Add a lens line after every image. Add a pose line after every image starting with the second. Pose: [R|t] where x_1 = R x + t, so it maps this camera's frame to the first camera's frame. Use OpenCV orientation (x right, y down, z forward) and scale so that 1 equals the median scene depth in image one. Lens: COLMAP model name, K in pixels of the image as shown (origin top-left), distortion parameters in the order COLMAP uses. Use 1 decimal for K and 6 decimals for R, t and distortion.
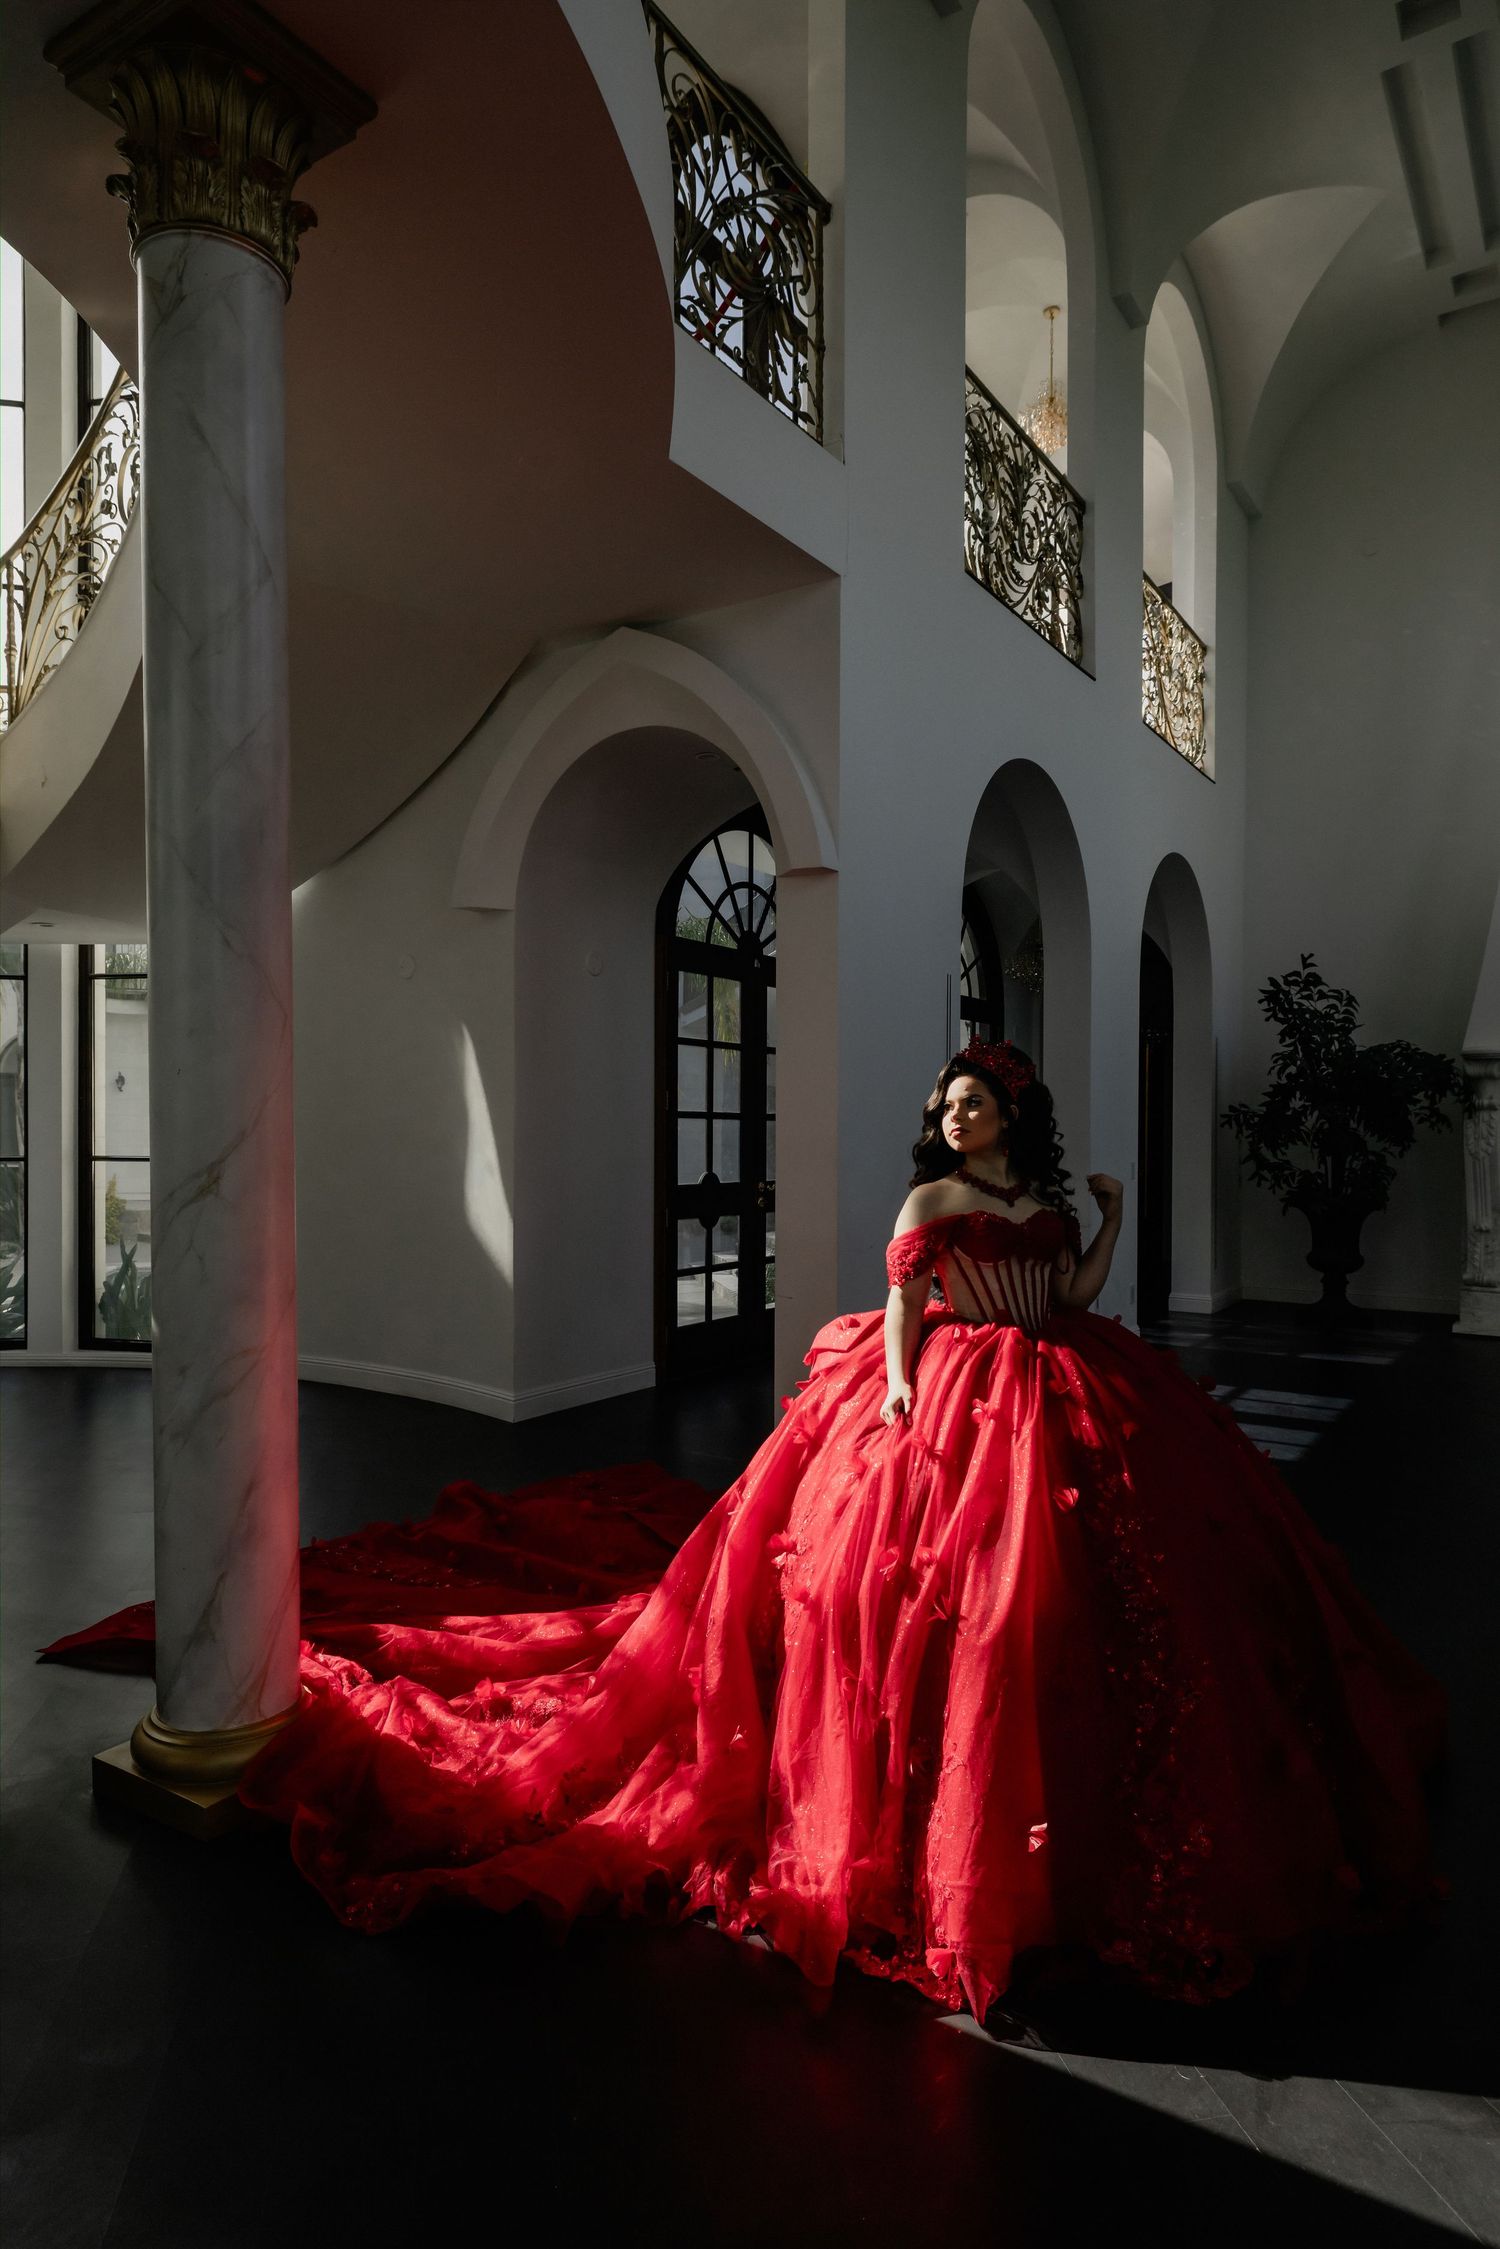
lens RADIAL K [[1341.0, 0, 757.4], [0, 1341.0, 1151.3], [0, 0, 1]] dist [0.003044, -0.000081]
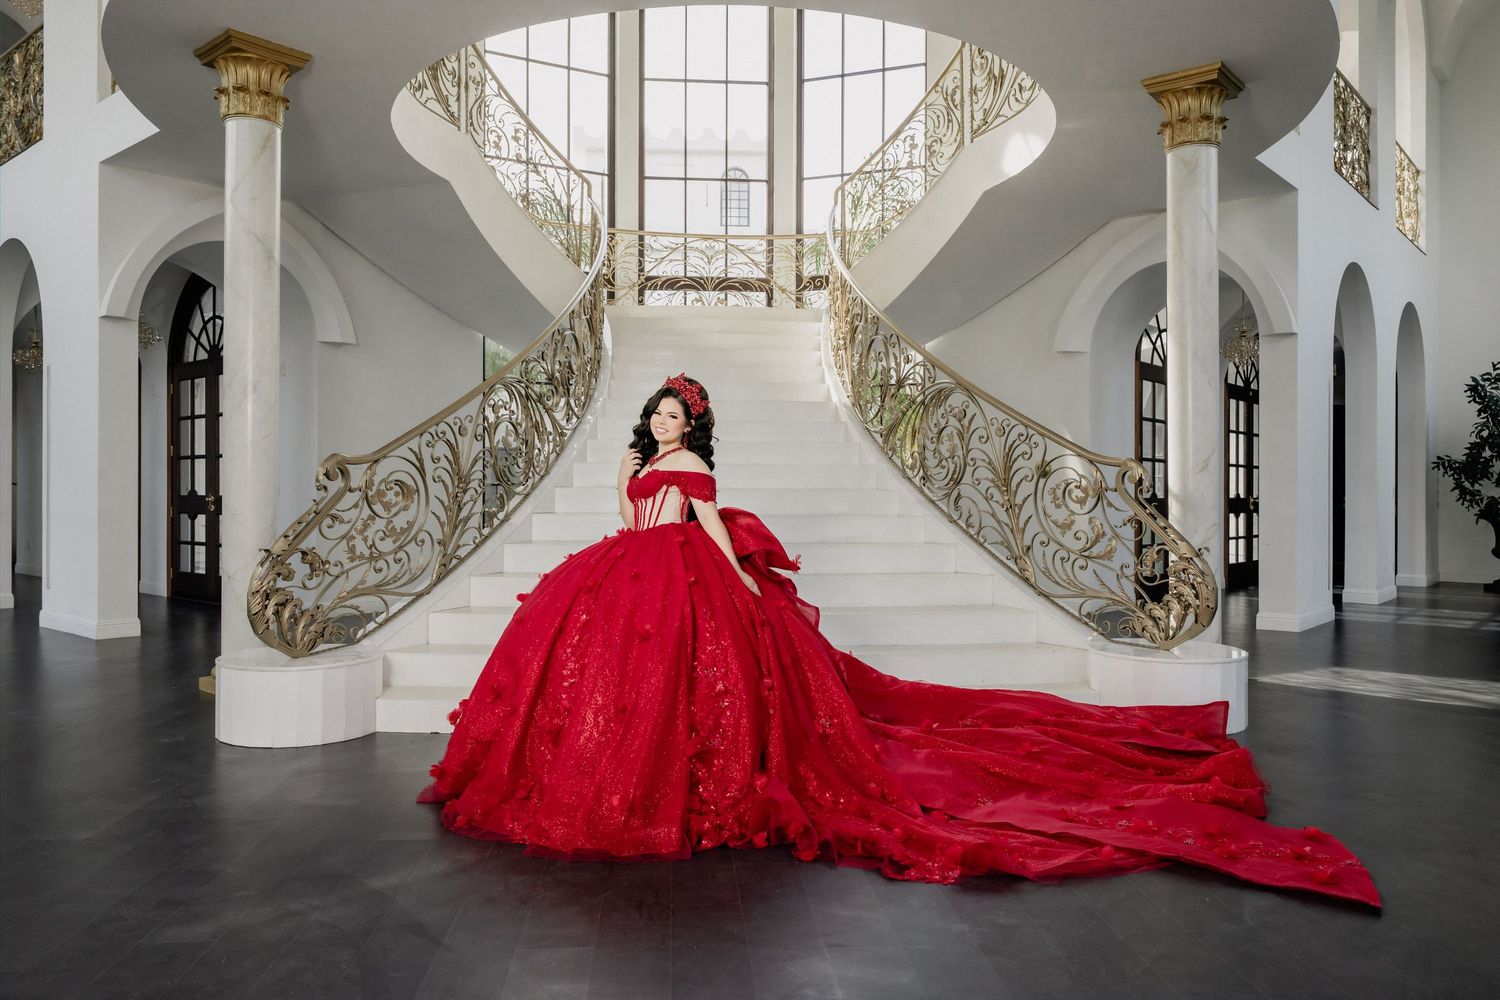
lens RADIAL K [[1096.8, 0, 751.9], [0, 1096.8, 496.9], [0, 0, 1]] dist [-0.002659, -0.001625]
pose [[0.991307, -0.001180, -0.131567, -0.941725], [-0.000665, 0.999902, -0.013979, 0.108956], [0.131571, 0.013945, 0.991209, -1.313118]]
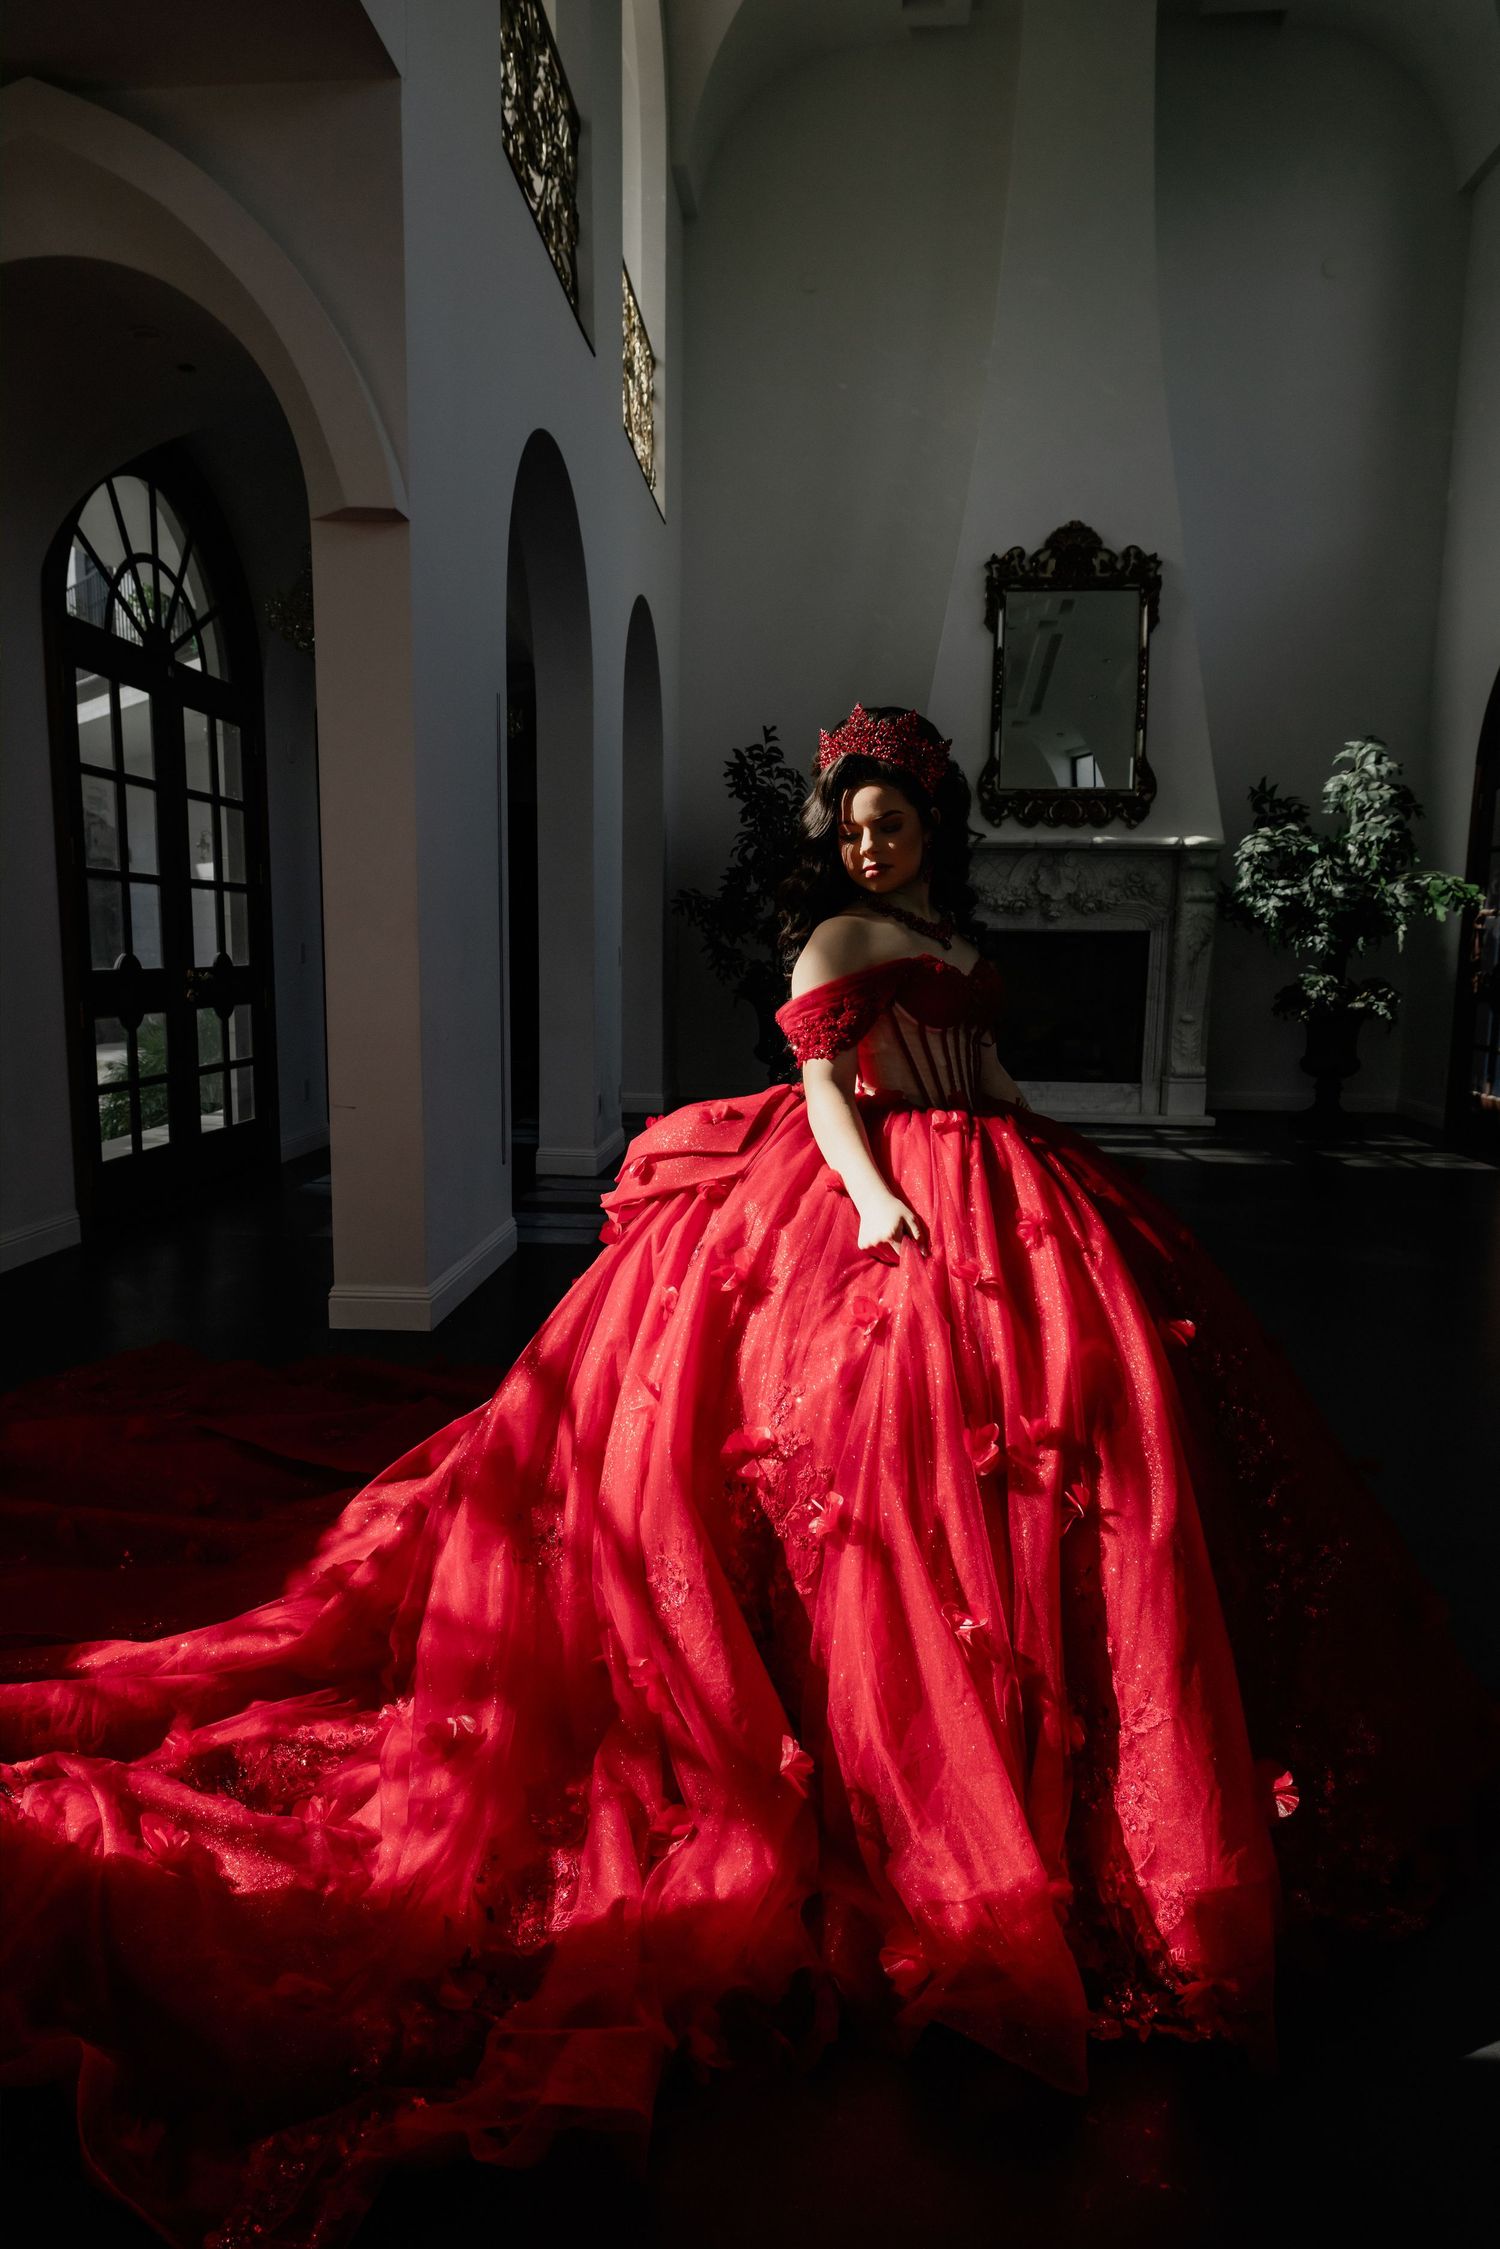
lens RADIAL K [[1399.7, 0, 736.3], [0, 1399.7, 1165.2], [0, 0, 1]] dist [-0.002348, -0.000321]
pose [[0.879632, -0.064271, 0.471292, -0.282496], [-0.005419, 0.989411, 0.145043, 0.046151], [-0.475624, -0.130139, 0.869969, 0.357217]]
